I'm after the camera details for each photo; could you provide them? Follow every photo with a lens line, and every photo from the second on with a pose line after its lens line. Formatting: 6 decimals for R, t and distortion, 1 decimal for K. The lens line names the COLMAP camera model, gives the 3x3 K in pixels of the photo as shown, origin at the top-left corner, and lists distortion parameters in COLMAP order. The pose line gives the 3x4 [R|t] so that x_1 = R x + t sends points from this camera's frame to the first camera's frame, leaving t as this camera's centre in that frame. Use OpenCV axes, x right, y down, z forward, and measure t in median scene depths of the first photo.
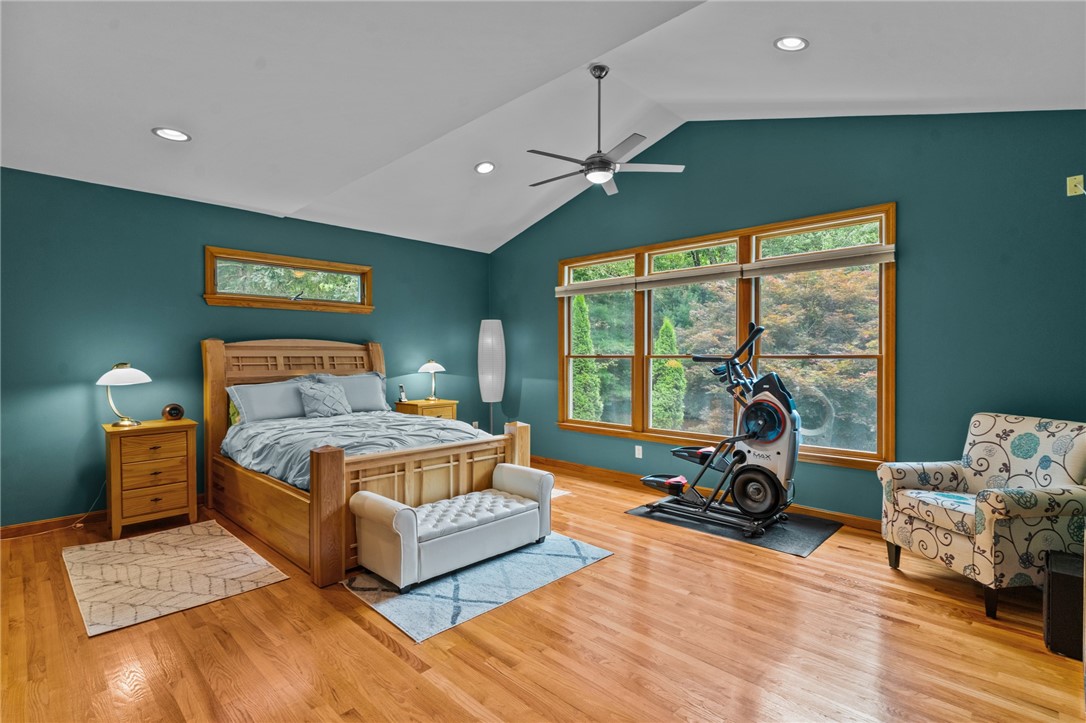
lens RADIAL K [[526.6, 0, 540.4], [0, 526.6, 356.9], [0, 0, 1]] dist [0.002734, 0.000744]
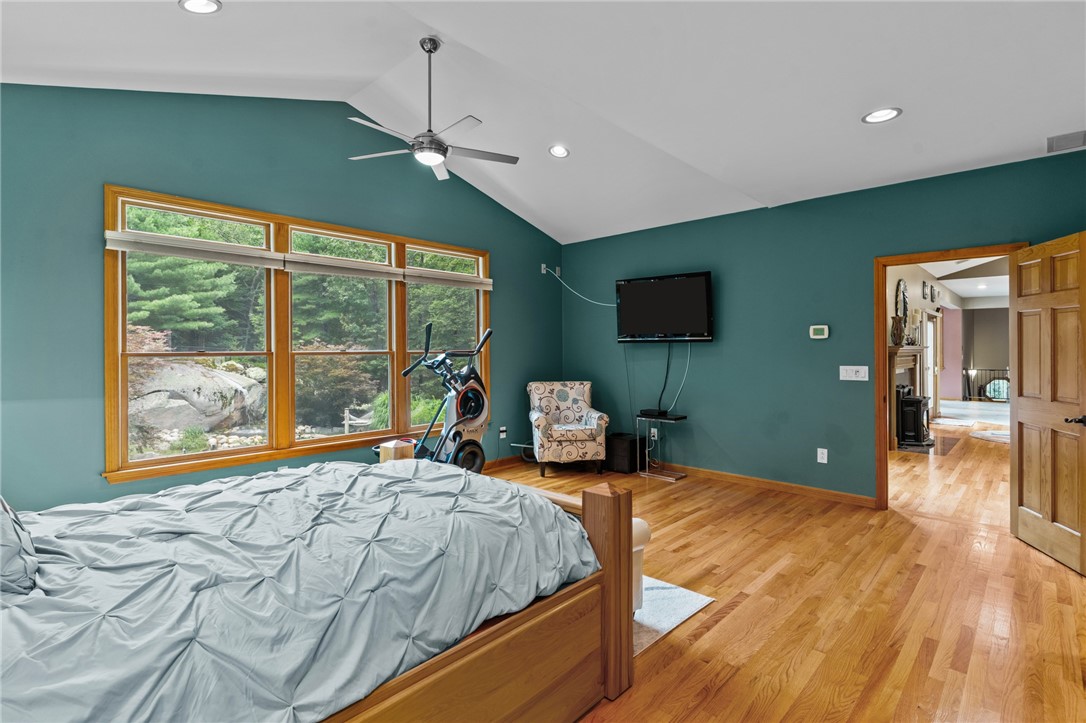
lens RADIAL K [[526.6, 0, 541.8], [0, 526.6, 355.5], [0, 0, 1]] dist [0.002734, 0.000744]
pose [[-0.023307, -0.007818, 0.999698, -0.920793], [0.008042, 0.999936, 0.008007, -0.002066], [-0.999696, 0.008226, -0.023242, 0.940529]]
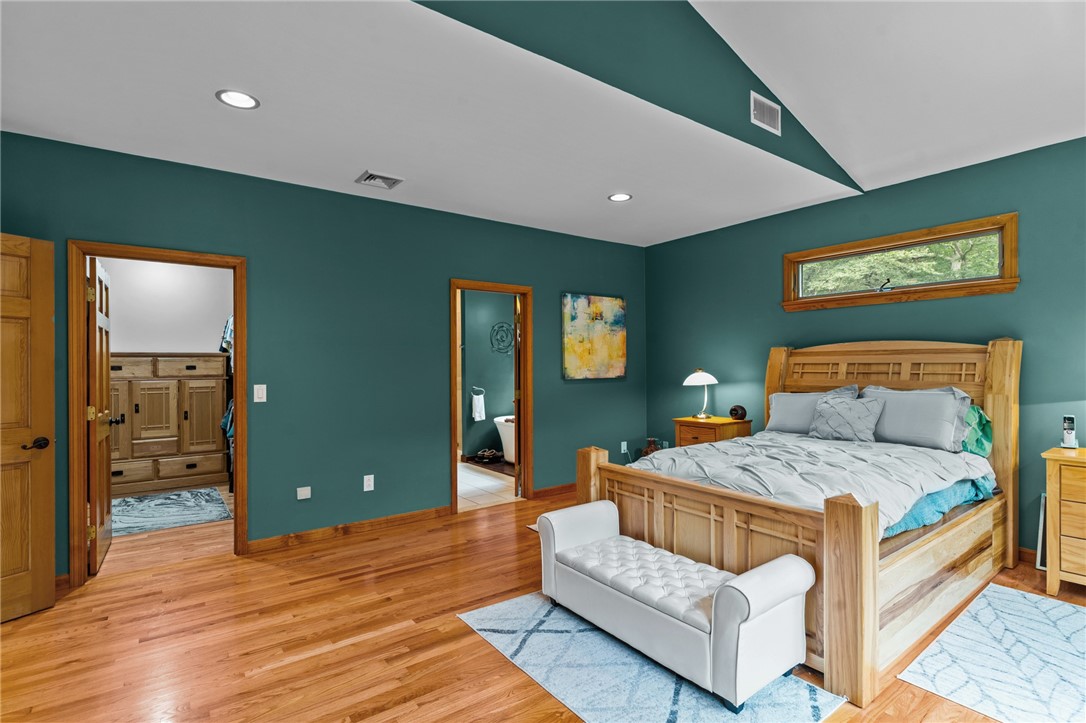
lens RADIAL K [[526.6, 0, 539.5], [0, 526.6, 365.2], [0, 0, 1]] dist [0.002734, 0.000744]
pose [[-0.161212, 0.004255, -0.986911, 0.574946], [0.000048, 0.999991, 0.004304, -0.001145], [0.986920, 0.000646, -0.161210, 0.912326]]
